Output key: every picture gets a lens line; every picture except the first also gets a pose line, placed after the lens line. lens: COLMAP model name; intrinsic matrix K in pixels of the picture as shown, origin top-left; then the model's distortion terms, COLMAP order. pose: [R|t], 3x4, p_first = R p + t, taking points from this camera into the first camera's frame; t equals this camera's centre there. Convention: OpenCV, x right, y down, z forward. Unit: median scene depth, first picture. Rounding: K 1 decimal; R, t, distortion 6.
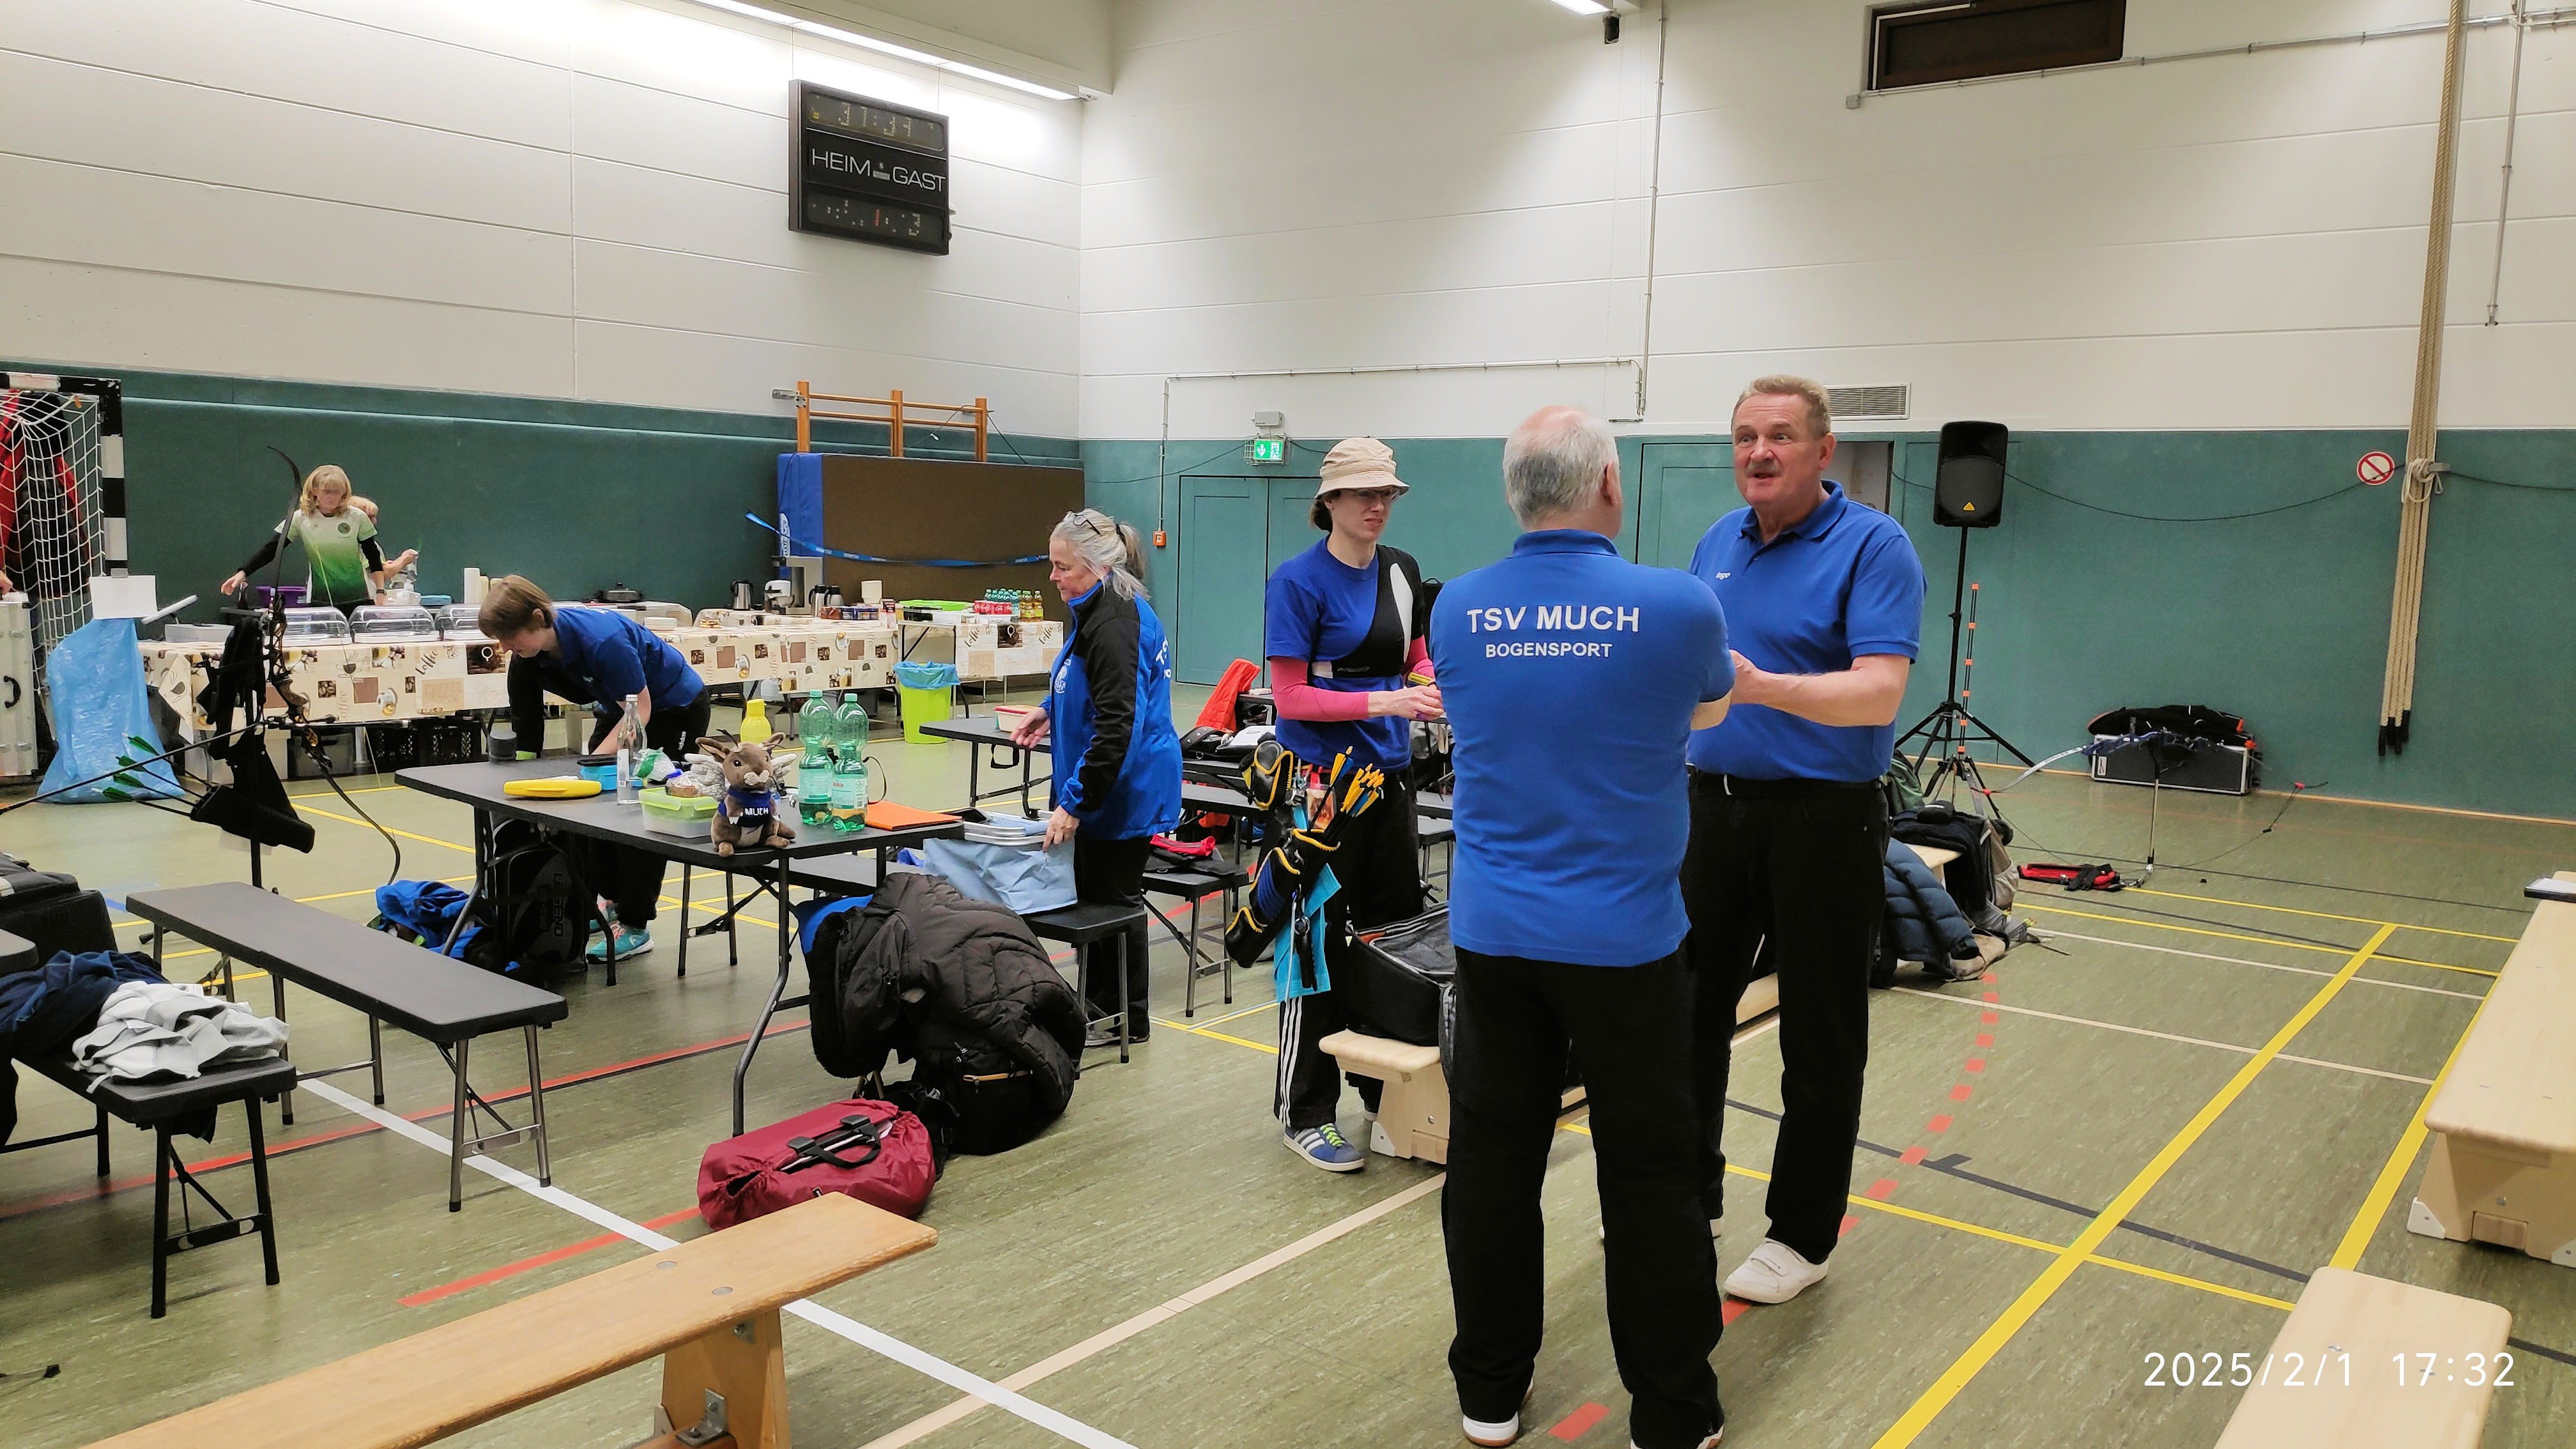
lens RADIAL K [[1808.6, 0, 1294.9], [0, 1808.6, 762.0], [0, 0, 1]] dist [0.072058, -0.099618]
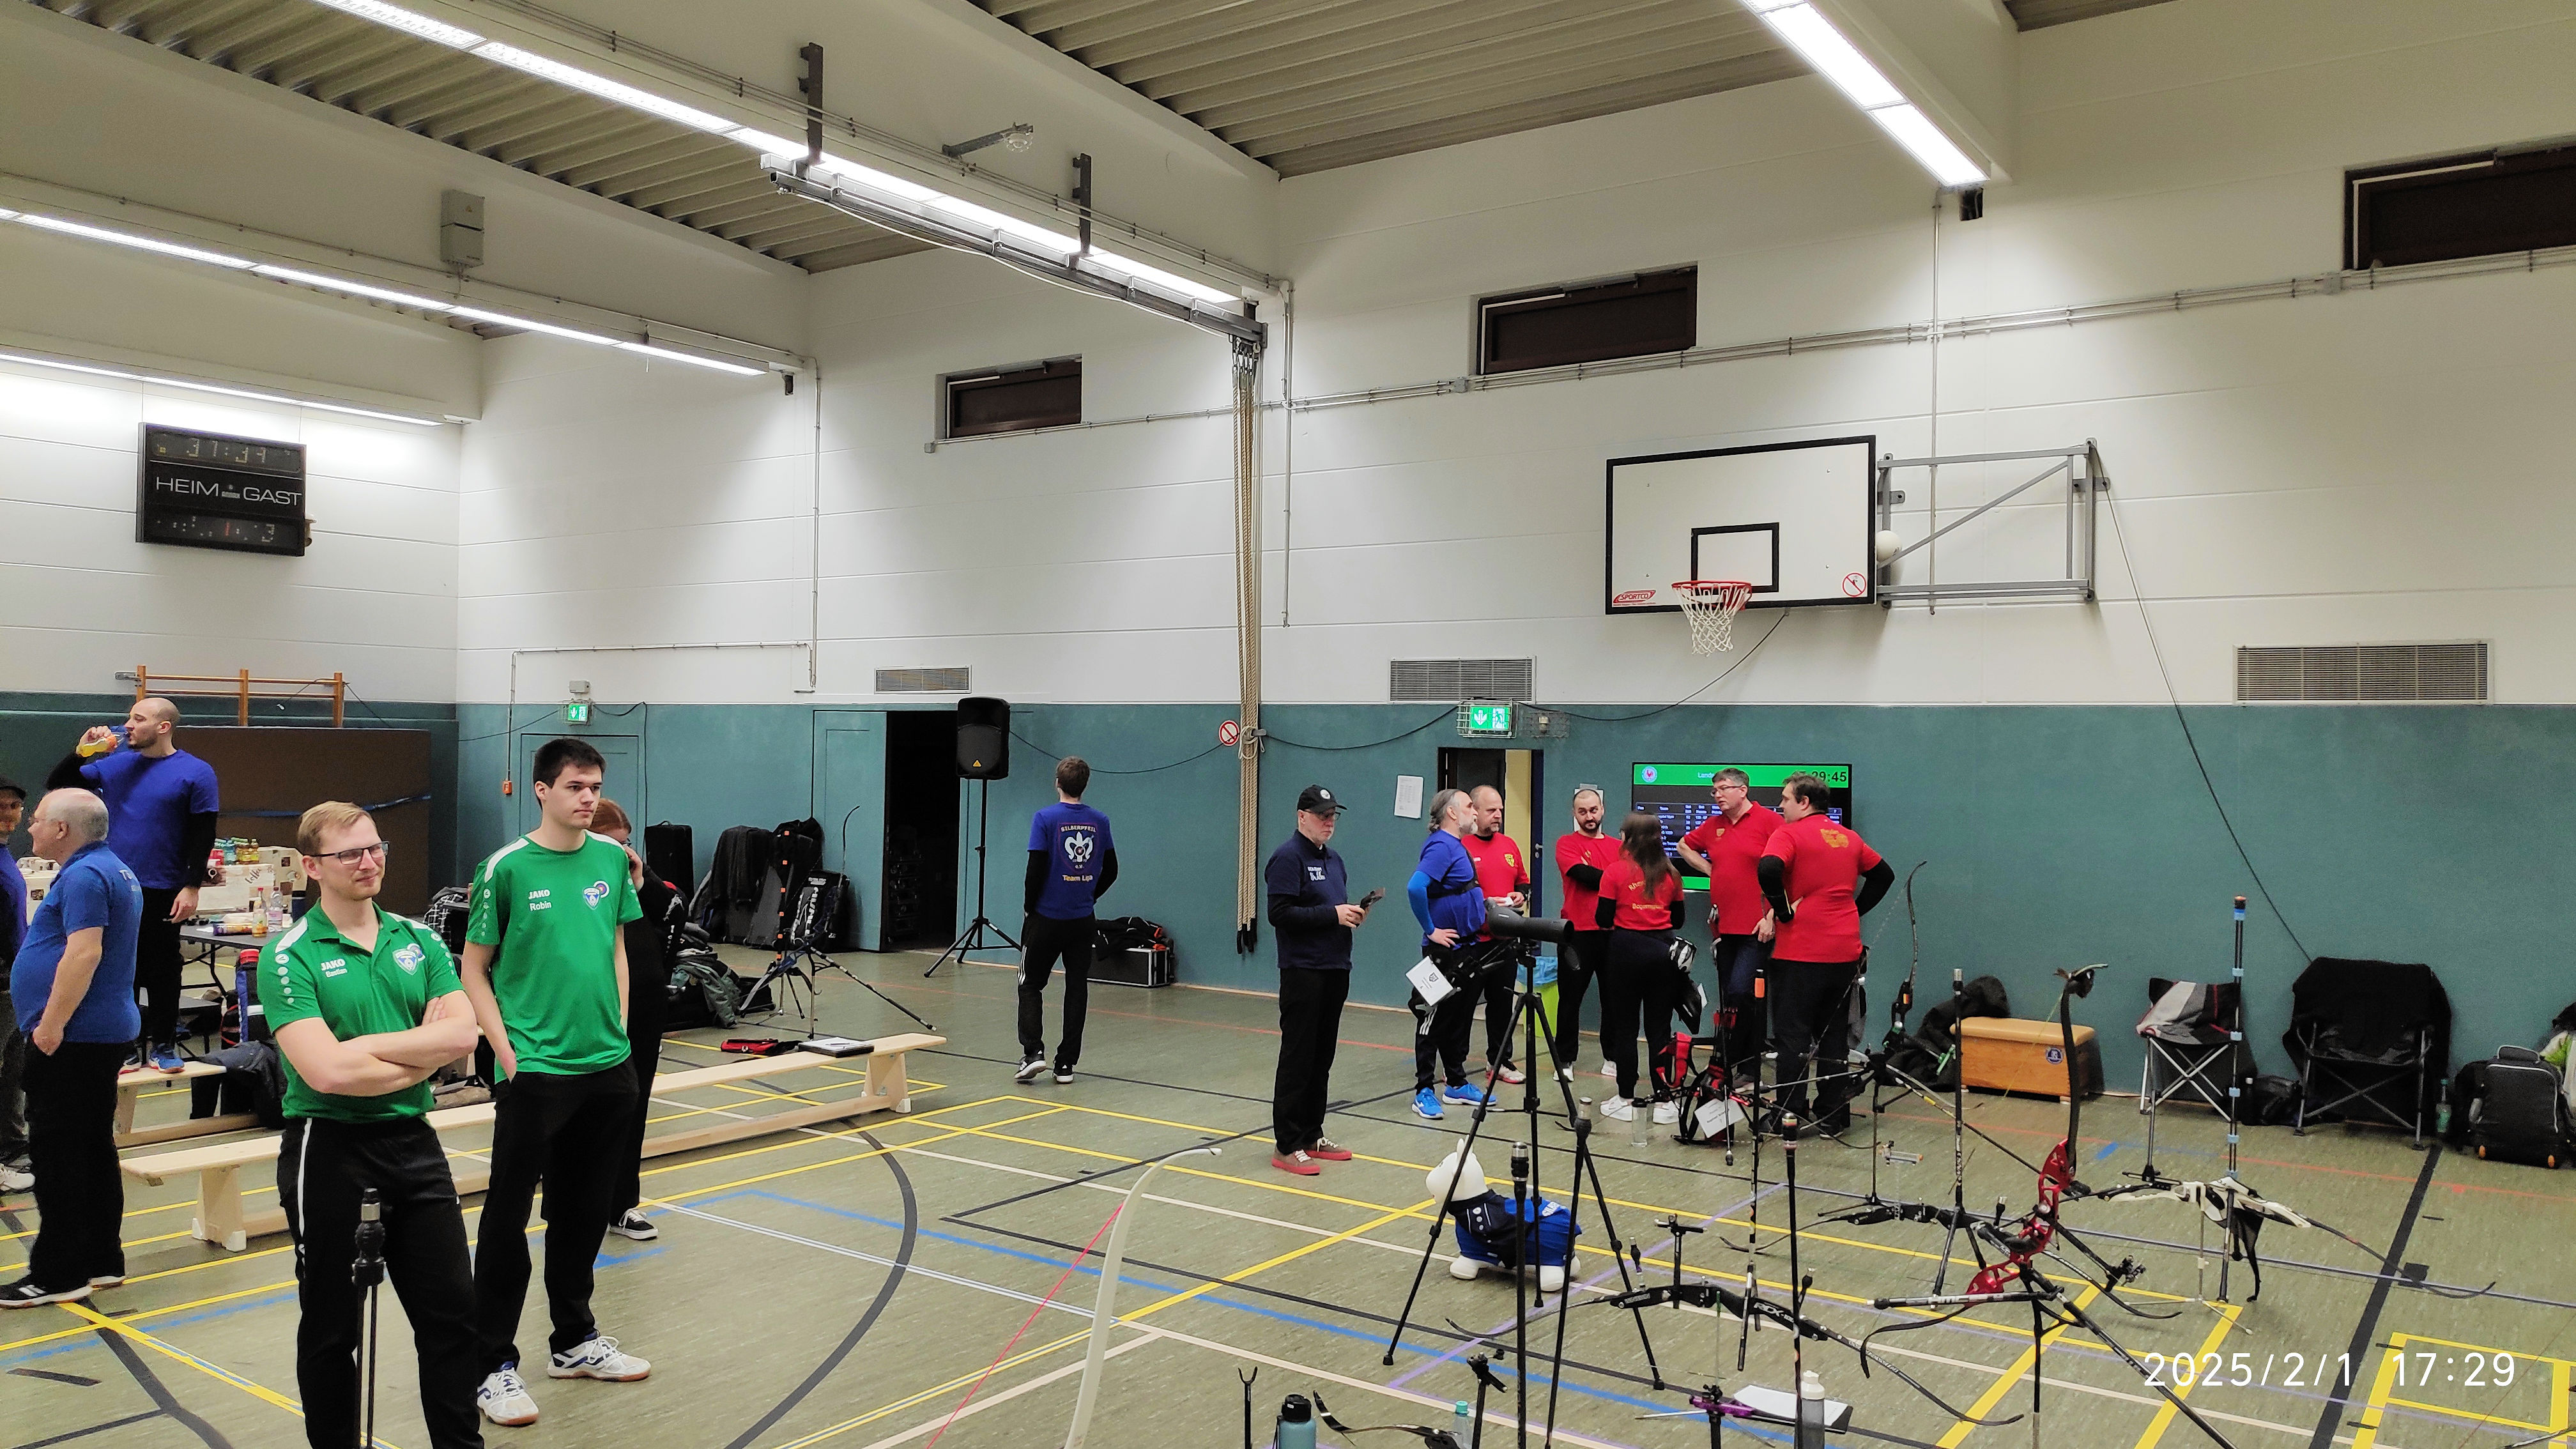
lens RADIAL K [[1808.6, 0, 1294.9], [0, 1808.6, 762.0], [0, 0, 1]] dist [0.072058, -0.099618]
pose [[0.999133, -0.014531, 0.039011, 0.477416], [0.019089, 0.992695, -0.119128, 0.012314], [-0.036995, 0.119770, 0.992112, -0.229487]]
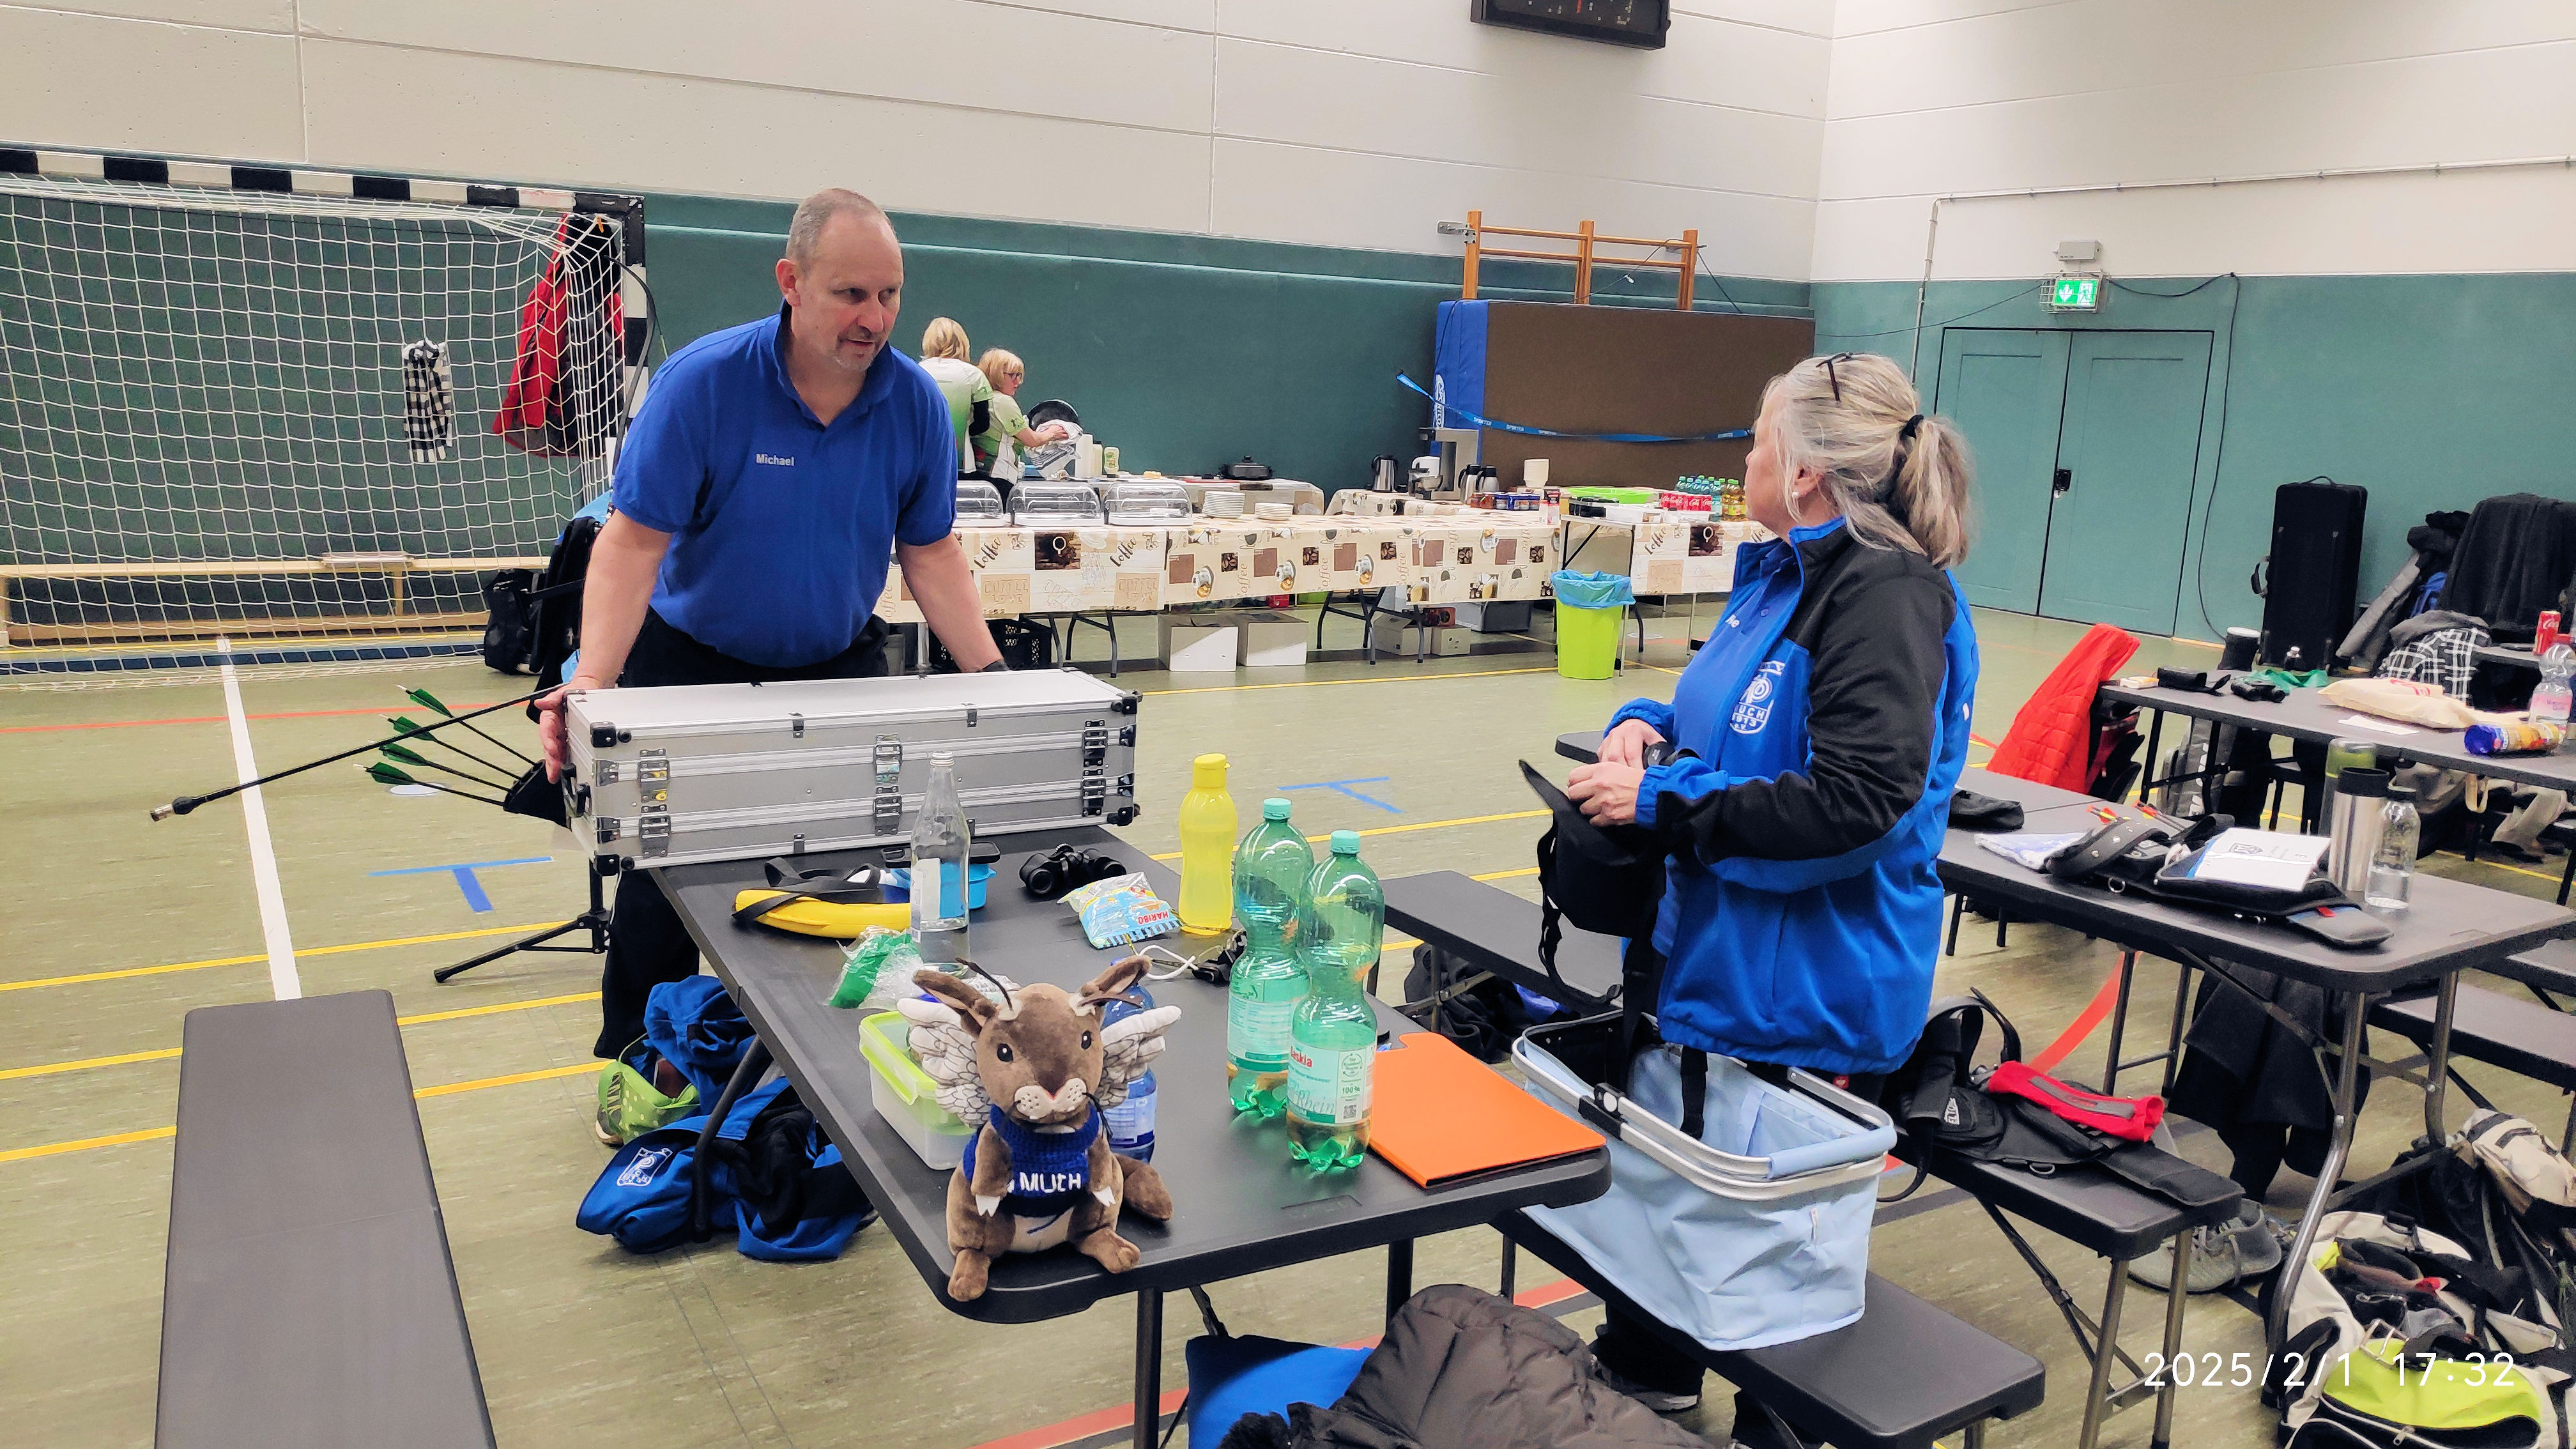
lens RADIAL K [[1808.6, 0, 1294.9], [0, 1808.6, 762.0], [0, 0, 1]] dist [0.072058, -0.099618]
pose [[0.932426, 0.086945, -0.350746, -0.039891], [-0.061627, 0.994665, 0.082732, -0.027411], [0.356067, -0.055526, 0.932809, 0.209314]]
